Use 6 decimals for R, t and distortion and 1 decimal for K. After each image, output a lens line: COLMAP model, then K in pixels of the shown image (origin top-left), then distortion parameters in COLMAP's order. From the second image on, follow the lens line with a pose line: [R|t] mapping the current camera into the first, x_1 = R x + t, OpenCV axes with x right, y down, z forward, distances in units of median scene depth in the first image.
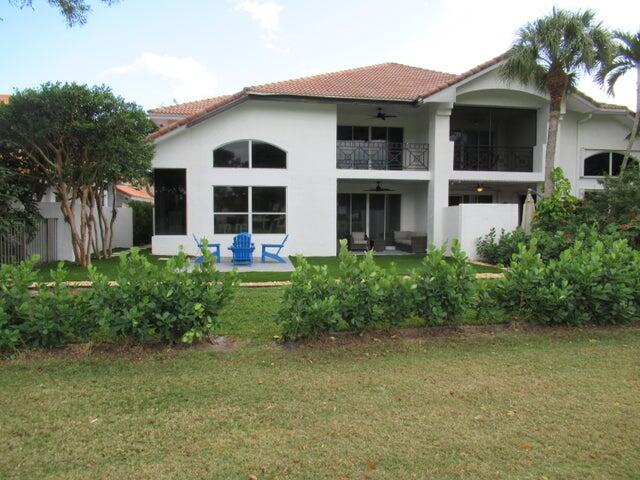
lens RADIAL K [[486.7, 0, 320.0], [0, 486.7, 240.0], [0, 0, 1]] dist [0.001605, 0.001281]
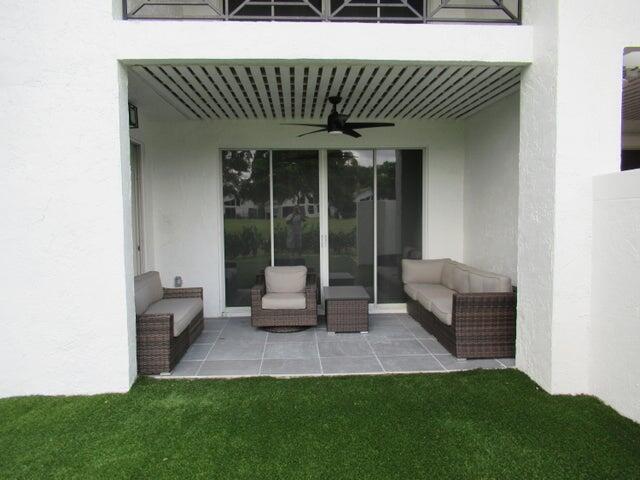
lens RADIAL K [[486.7, 0, 320.0], [0, 486.7, 240.0], [0, 0, 1]] dist [0.001605, 0.001281]
pose [[0.994919, -0.009816, -0.100200, 0.153693], [0.011255, 0.999841, 0.013799, -0.044481], [0.100048, -0.014857, 0.994872, 0.788089]]
